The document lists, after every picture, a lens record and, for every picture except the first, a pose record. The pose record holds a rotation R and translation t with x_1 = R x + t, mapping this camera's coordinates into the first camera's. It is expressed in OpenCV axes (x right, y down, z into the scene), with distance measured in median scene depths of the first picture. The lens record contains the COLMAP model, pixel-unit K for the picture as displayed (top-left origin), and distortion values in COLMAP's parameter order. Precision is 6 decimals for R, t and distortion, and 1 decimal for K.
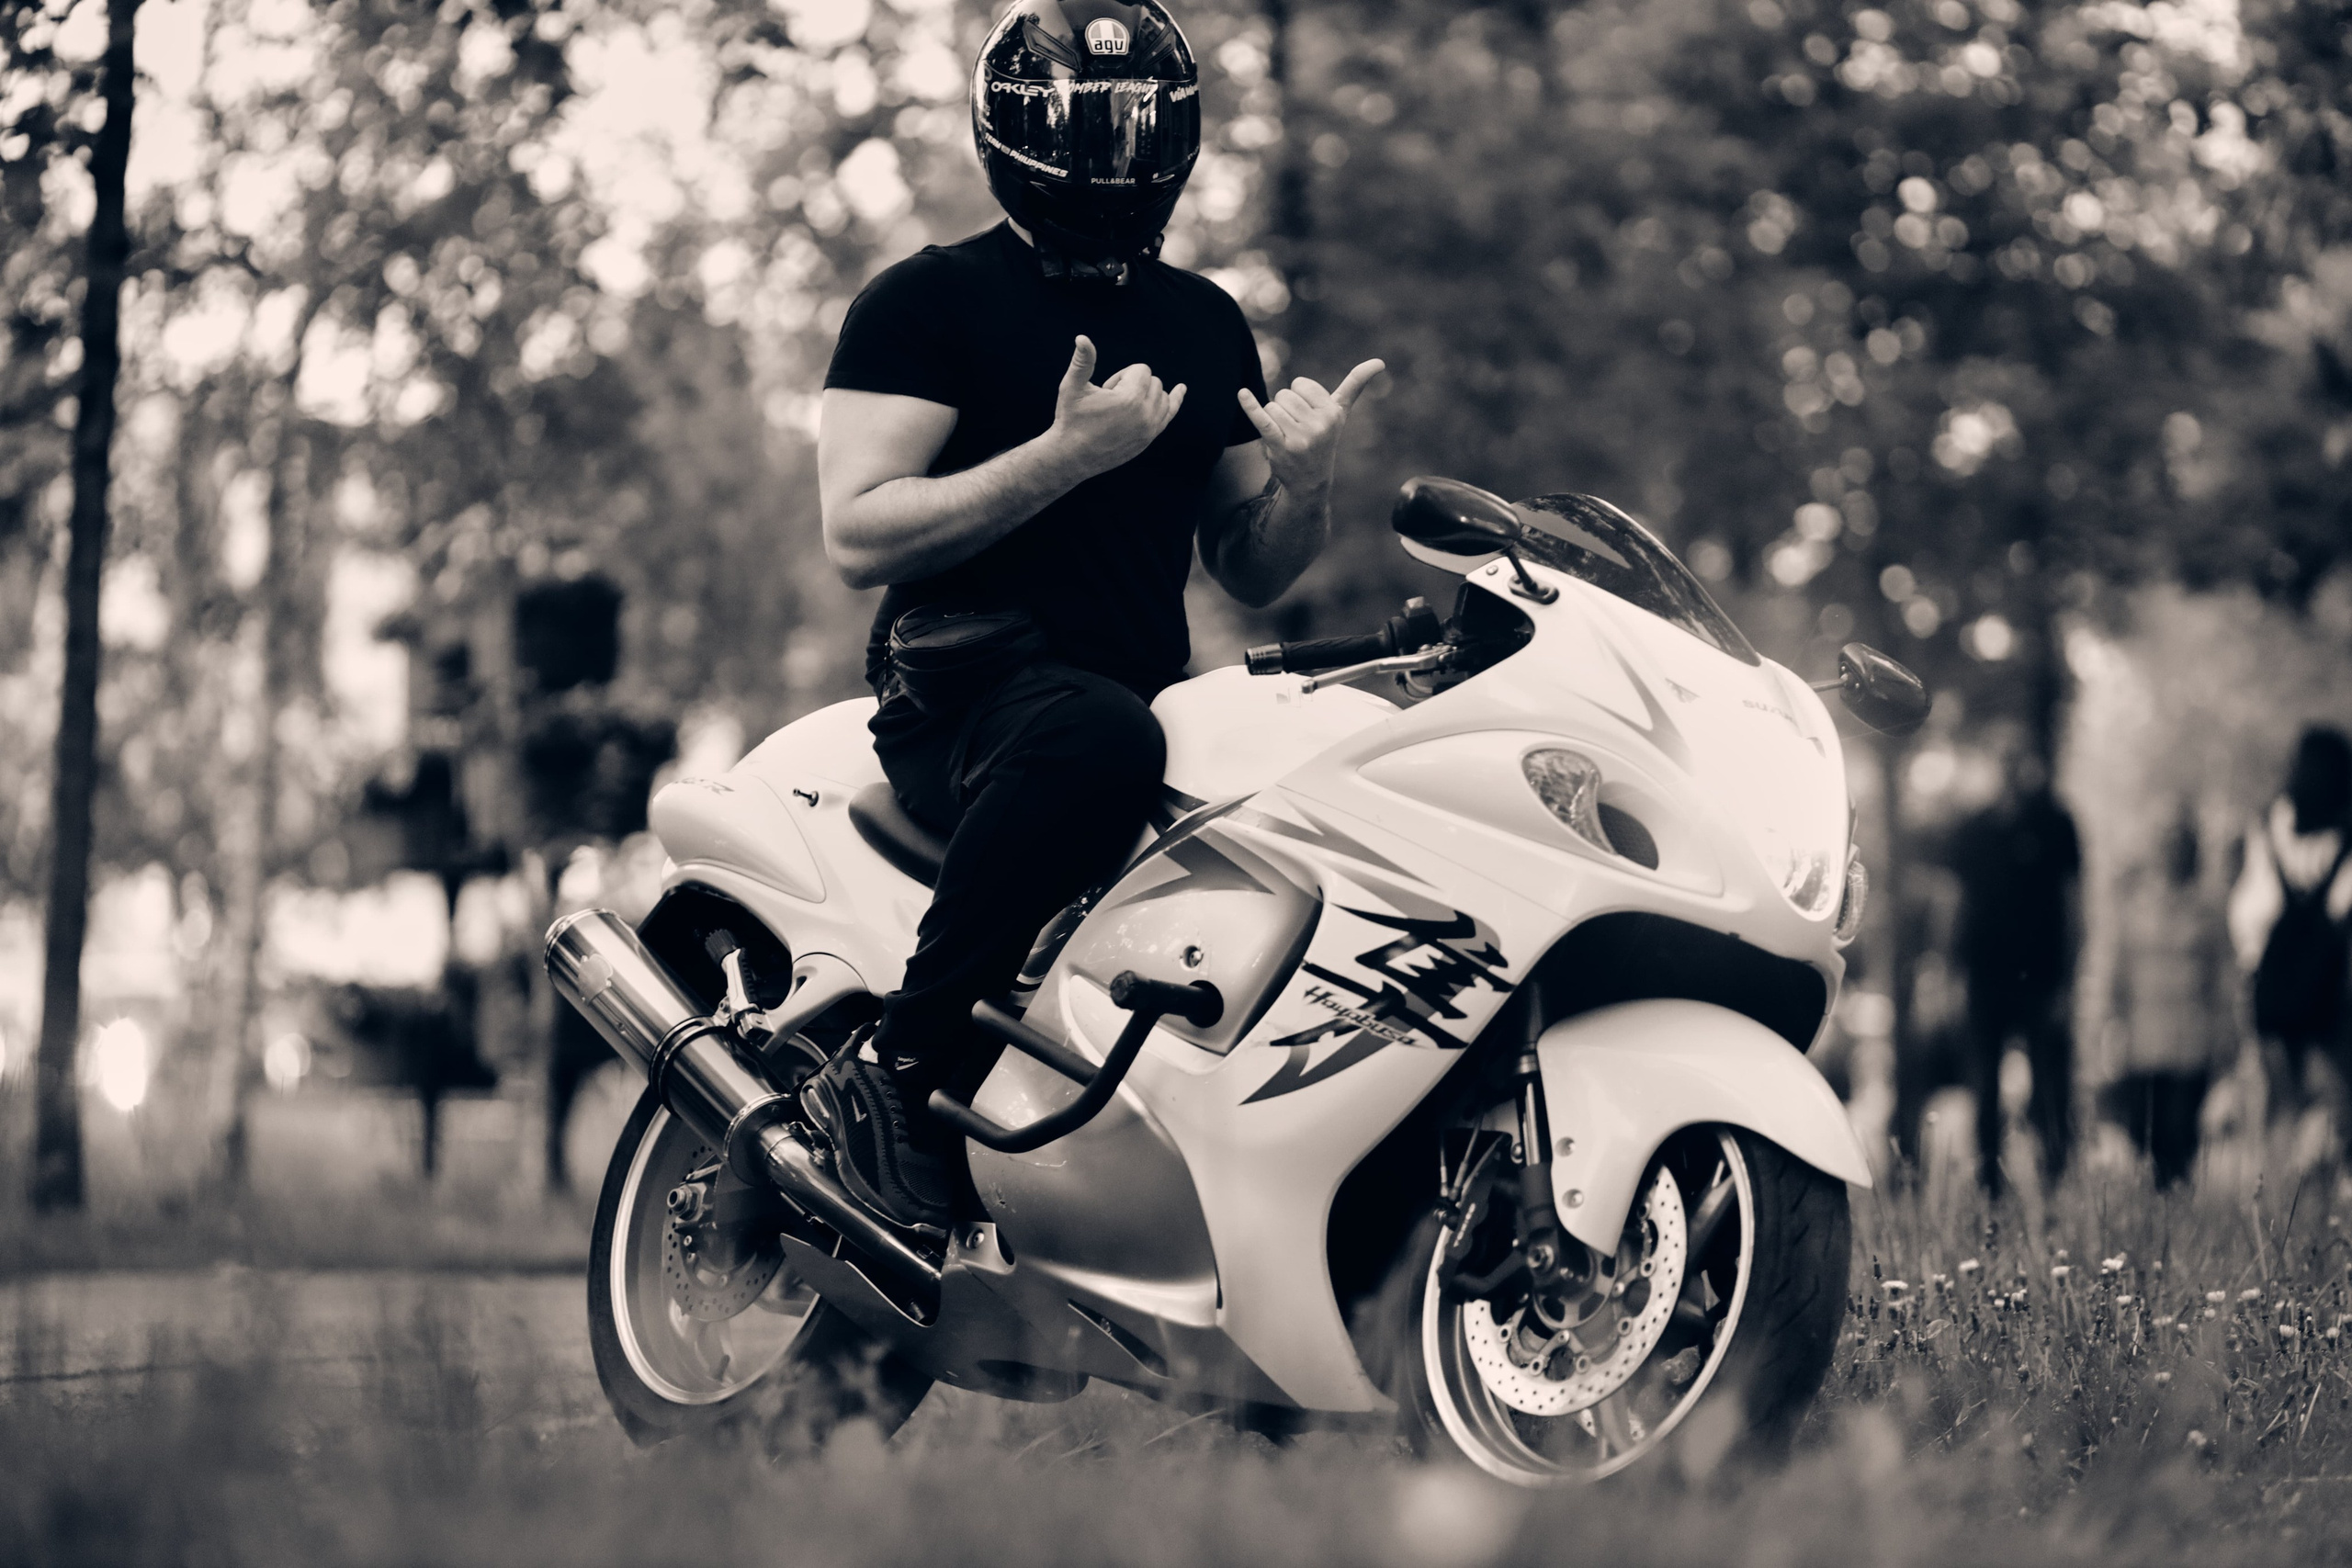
lens RADIAL K [[8994.6, 0, 1176.0], [0, 8994.6, 784.0], [0, 0, 1]] dist [0.152722, -0.311911]
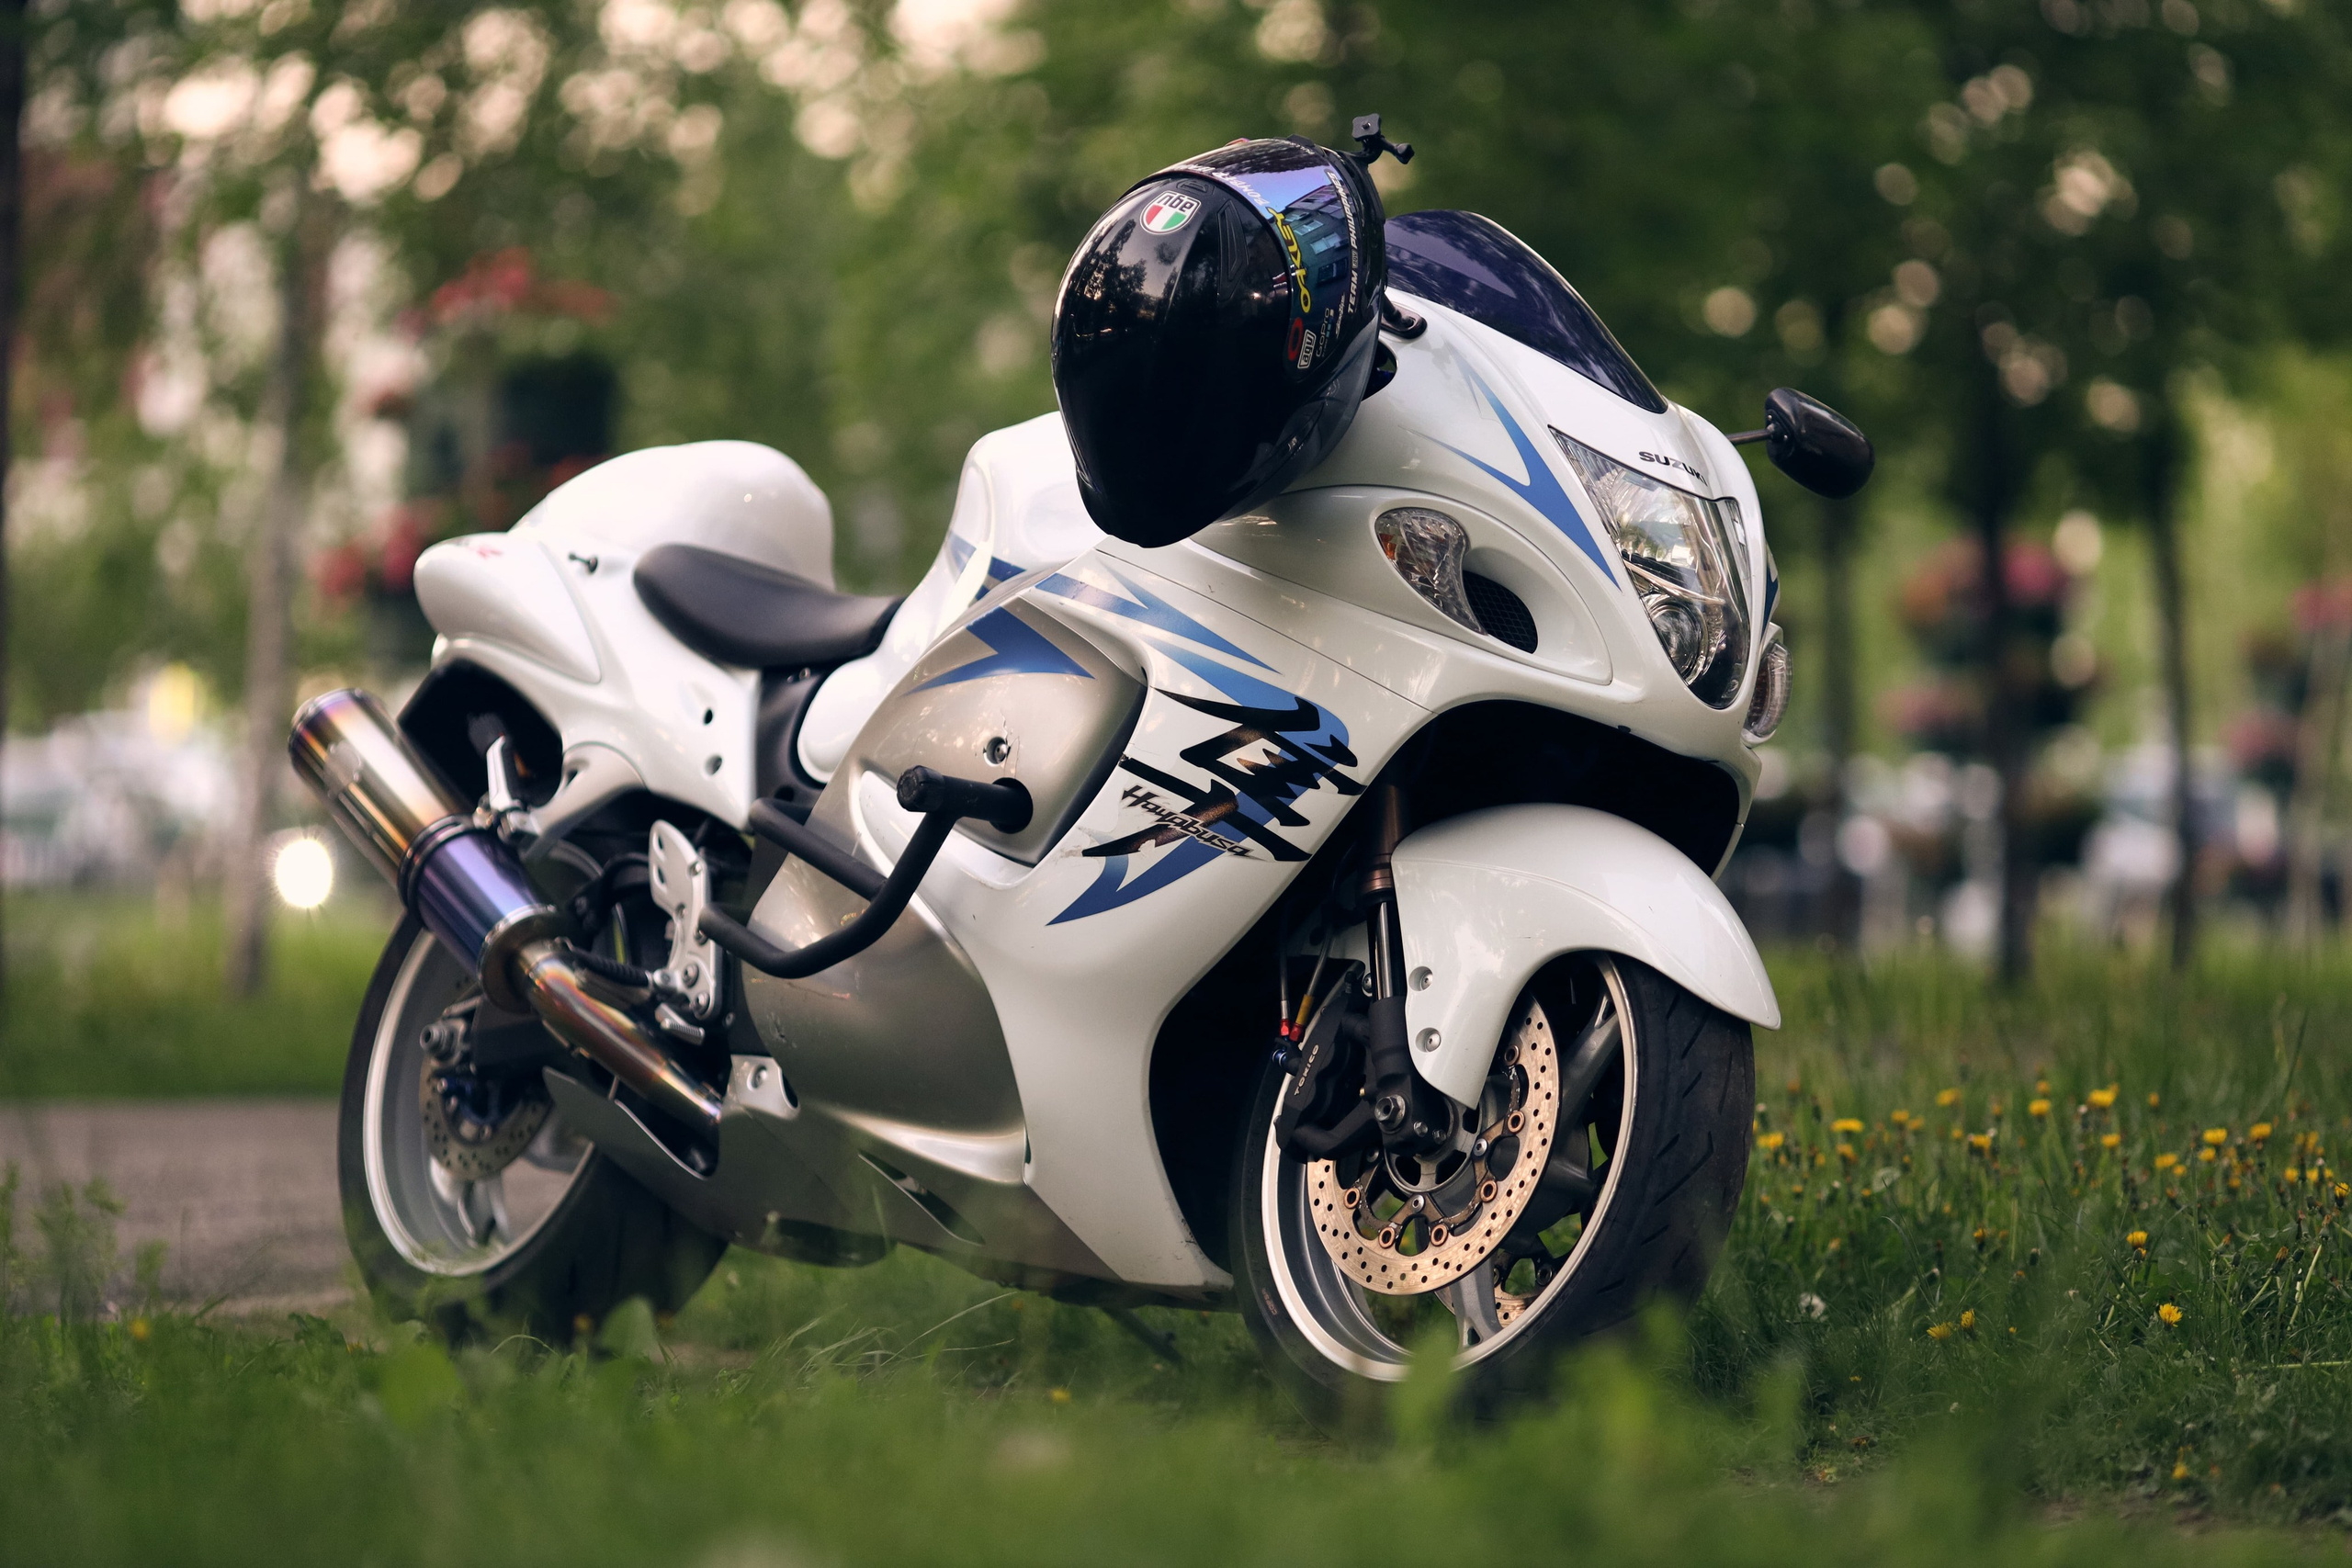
lens RADIAL K [[8994.6, 0, 1176.0], [0, 8994.6, 784.0], [0, 0, 1]] dist [0.152722, -0.311911]
pose [[0.999749, 0.008934, -0.020535, 0.036809], [-0.008504, 0.999744, 0.020964, 0.004476], [0.020717, -0.020784, 0.999569, 0.151884]]
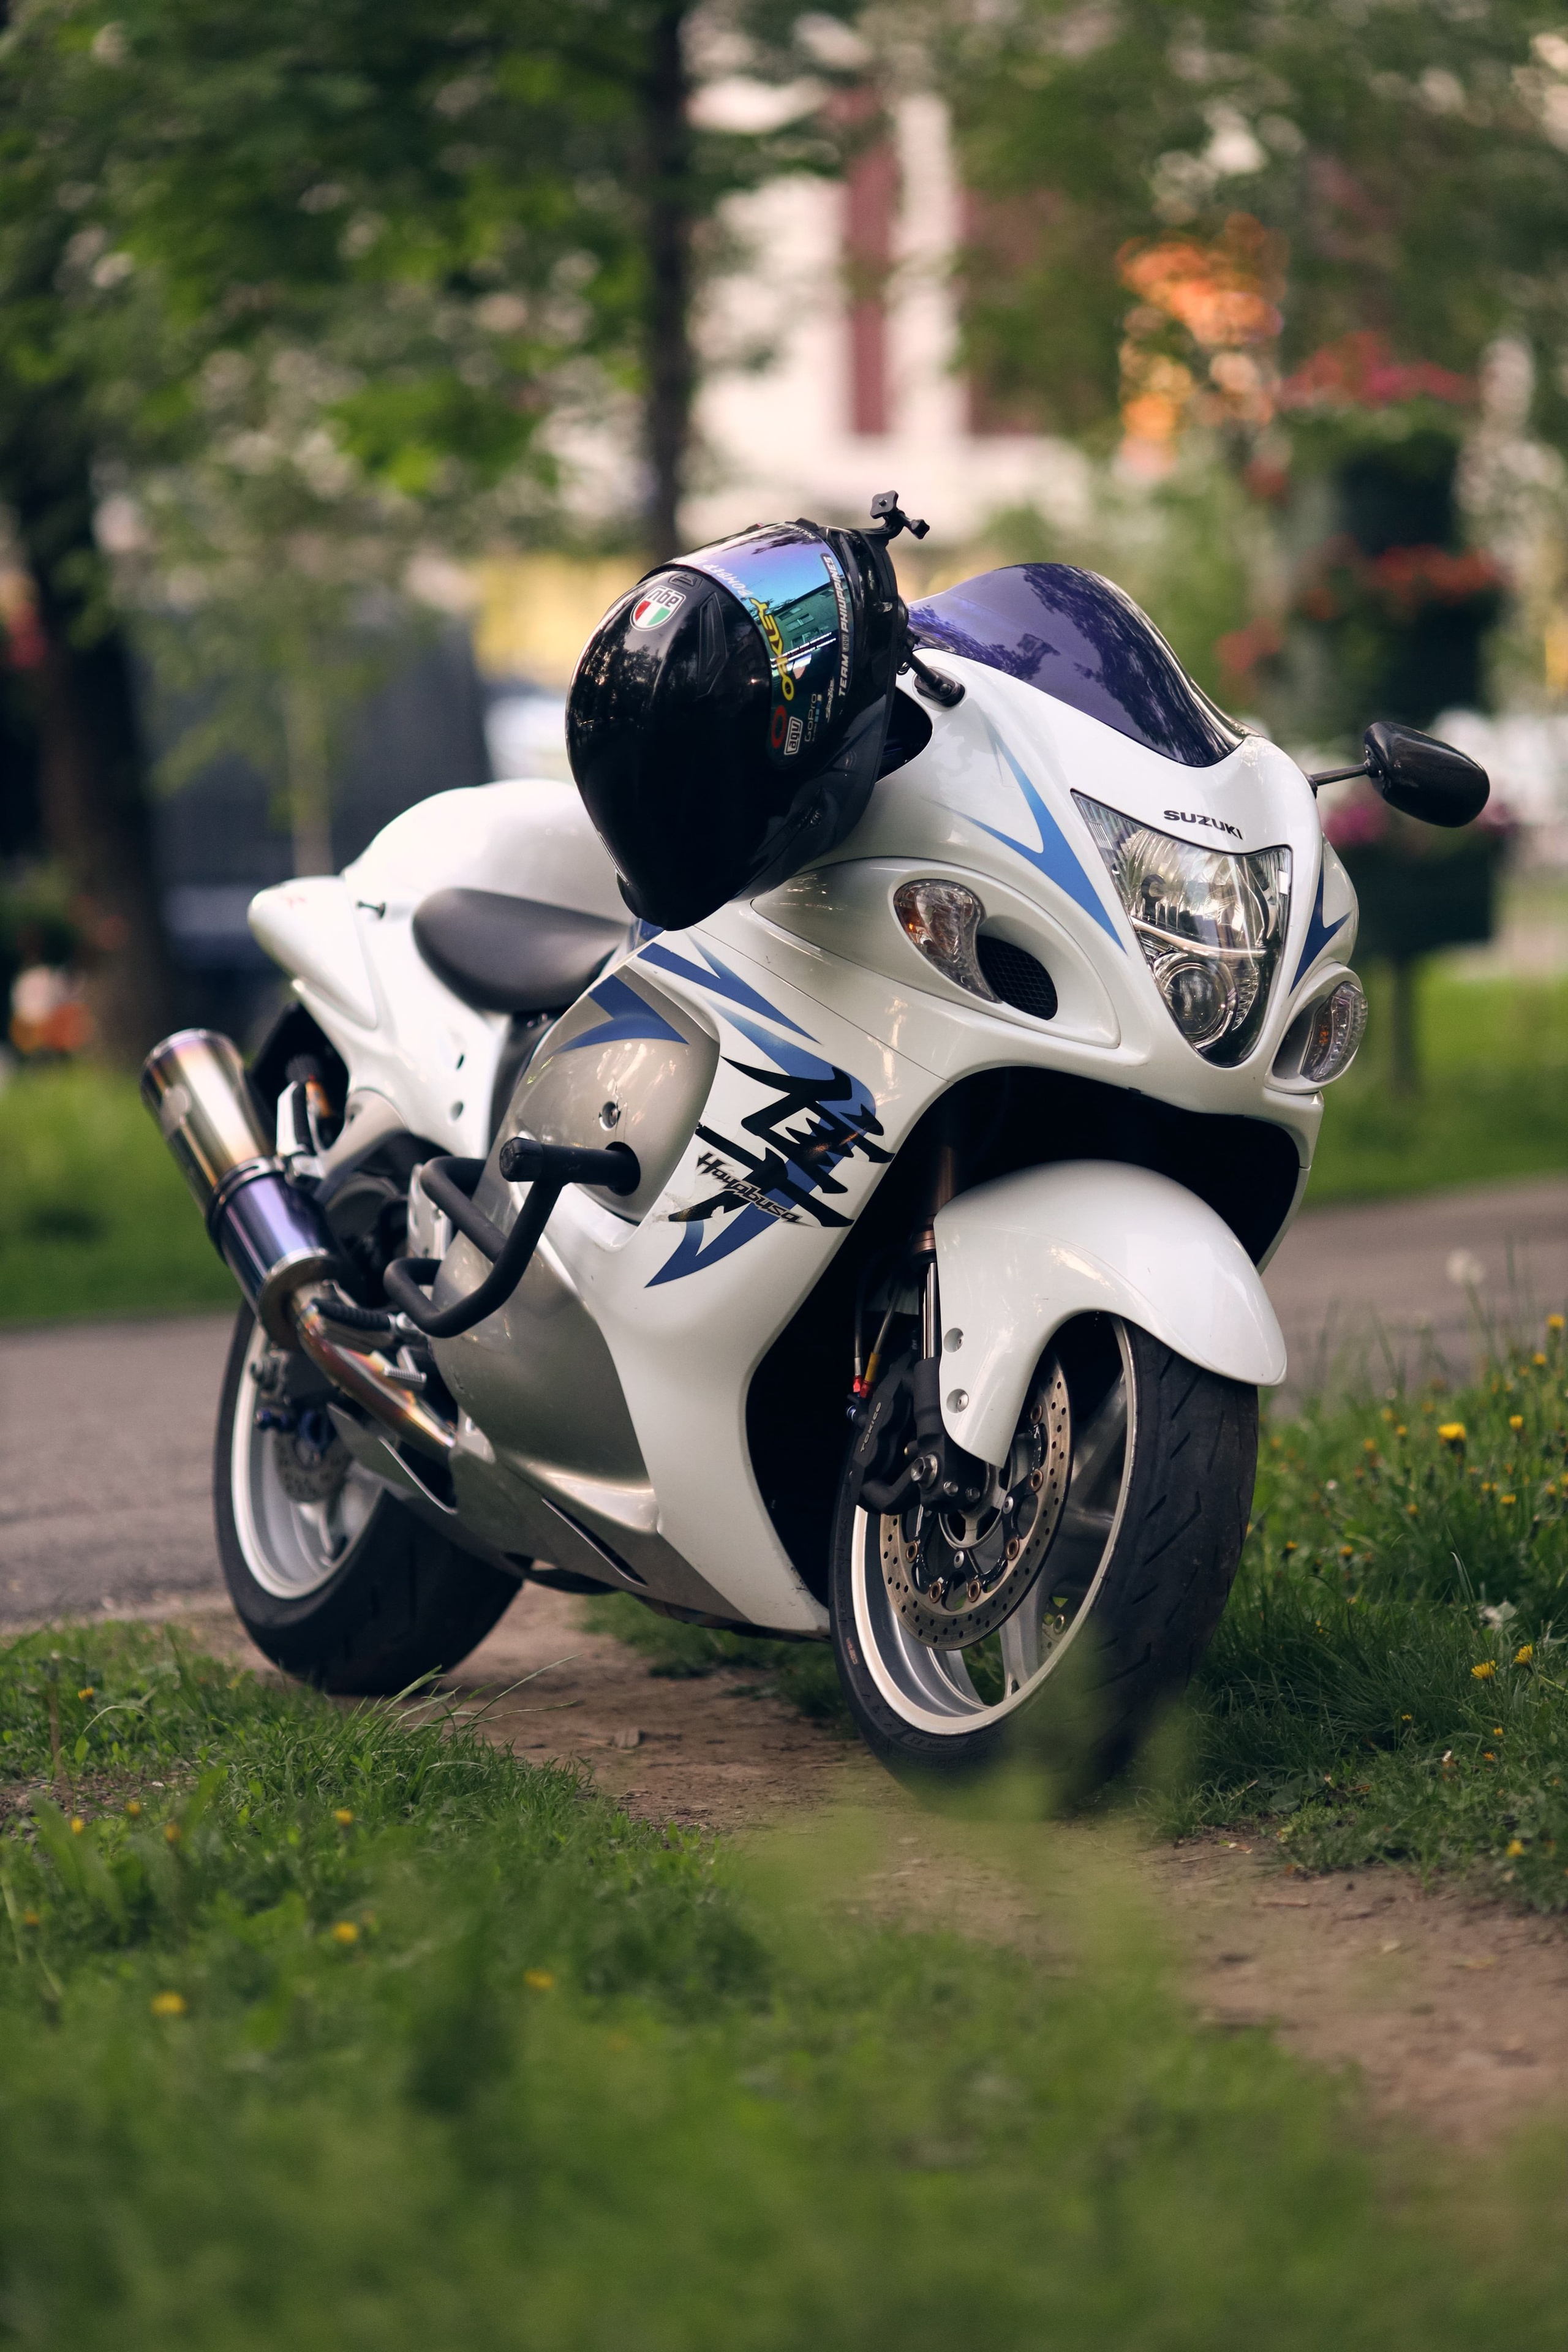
lens RADIAL K [[8995.4, 0, 784.0], [0, 8995.4, 1176.0], [0, 0, 1]] dist [0.152722, -0.311911]
pose [[0.972569, -0.023503, -0.231426, 0.224689], [0.040426, 0.996821, 0.068659, -0.034925], [0.229077, -0.076131, 0.970427, 0.155231]]
